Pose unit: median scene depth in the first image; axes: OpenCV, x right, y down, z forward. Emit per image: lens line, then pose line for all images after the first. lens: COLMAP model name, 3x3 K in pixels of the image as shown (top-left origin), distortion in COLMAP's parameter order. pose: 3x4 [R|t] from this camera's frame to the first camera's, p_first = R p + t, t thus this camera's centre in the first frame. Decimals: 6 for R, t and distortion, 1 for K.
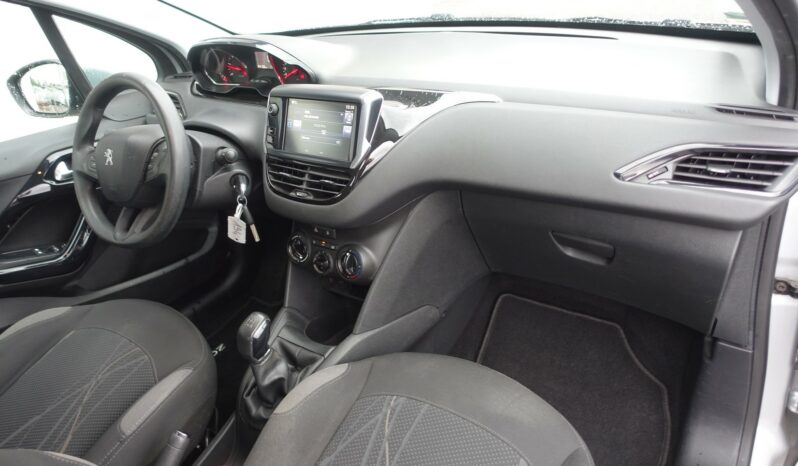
lens RADIAL K [[543.8, 0, 399.0], [0, 543.8, 233.0], [0, 0, 1]] dist [-0.009896, 0.002856]
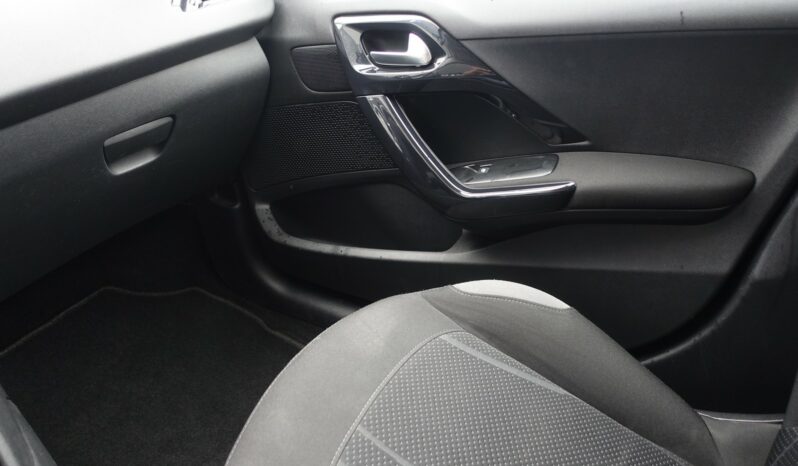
lens RADIAL K [[543.8, 0, 399.0], [0, 543.8, 233.0], [0, 0, 1]] dist [-0.009896, 0.002856]
pose [[-0.102411, -0.437441, 0.893397, -0.424568], [0.512290, 0.746667, 0.424320, -0.017275], [-0.852685, 0.501133, 0.147630, 0.561429]]
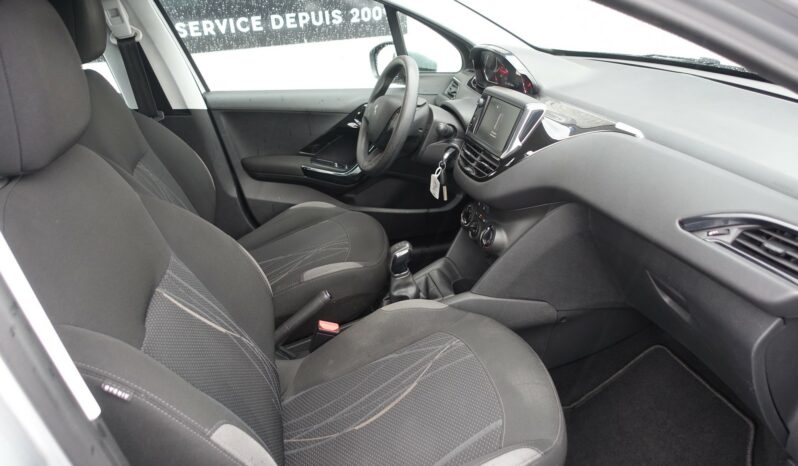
lens RADIAL K [[543.8, 0, 399.0], [0, 543.8, 233.0], [0, 0, 1]] dist [-0.009896, 0.002856]
pose [[0.748194, 0.348798, -0.564398, 0.444087], [-0.362282, 0.927428, 0.092891, 0.007808], [0.555839, 0.134971, 0.820260, -0.111301]]
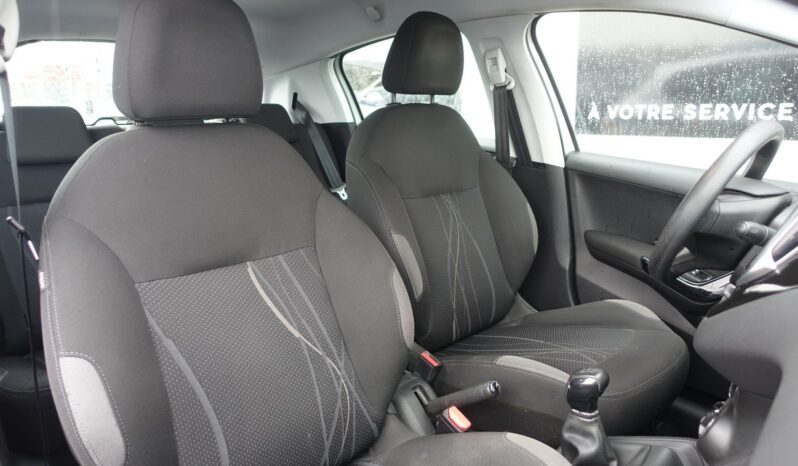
lens RADIAL K [[543.8, 0, 399.0], [0, 543.8, 233.0], [0, 0, 1]] dist [-0.009896, 0.002856]
pose [[-0.174279, 0.340642, -0.923899, 0.499933], [-0.471939, 0.794582, 0.381986, -0.199417], [0.864234, 0.502597, 0.022283, 0.539397]]
